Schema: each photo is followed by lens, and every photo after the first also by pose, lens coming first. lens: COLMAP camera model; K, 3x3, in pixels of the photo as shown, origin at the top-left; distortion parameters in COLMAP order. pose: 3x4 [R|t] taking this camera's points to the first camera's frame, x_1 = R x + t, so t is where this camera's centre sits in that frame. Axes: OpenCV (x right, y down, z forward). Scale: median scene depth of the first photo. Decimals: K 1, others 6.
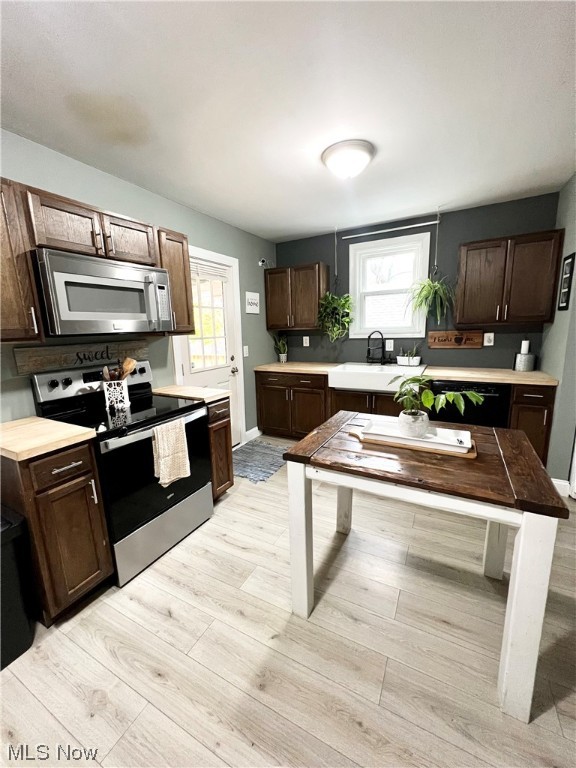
lens RADIAL K [[306.9, 0, 288.0], [0, 306.9, 384.0], [0, 0, 1]] dist [0.000731, 0.000023]
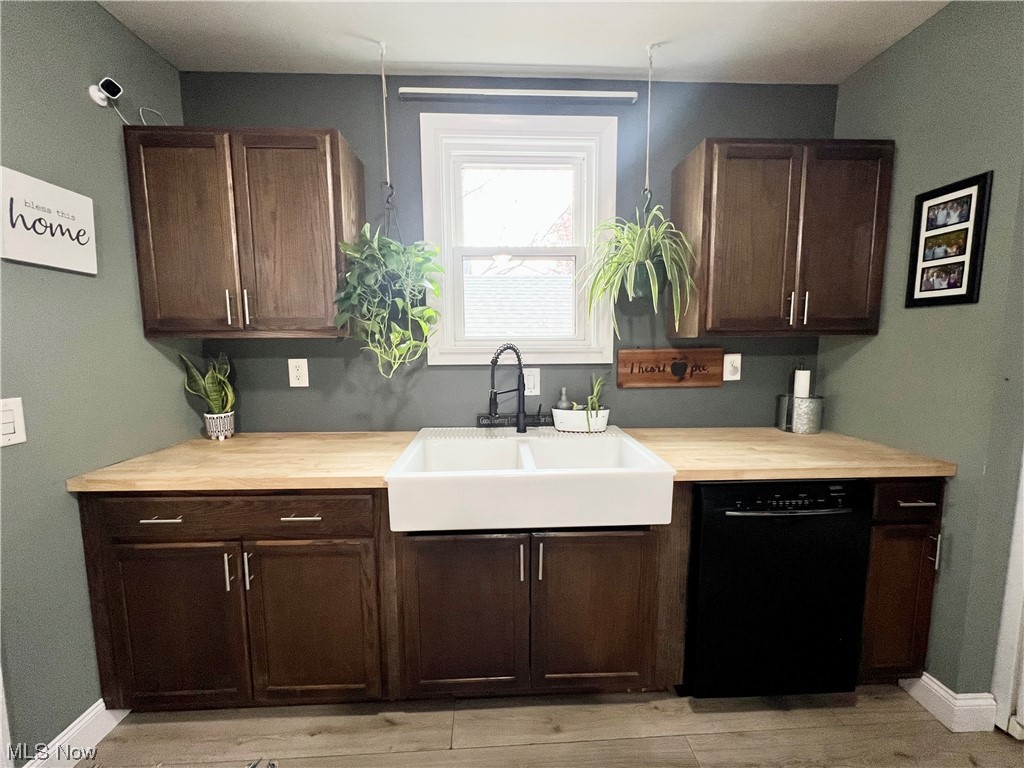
lens RADIAL K [[409.2, 0, 512.0], [0, 409.2, 384.0], [0, 0, 1]] dist [0.000731, 0.000023]
pose [[0.859814, -0.029285, 0.509767, 0.035026], [0.071988, 0.995335, -0.064241, -0.091862], [-0.505507, 0.091932, 0.857911, 0.559597]]
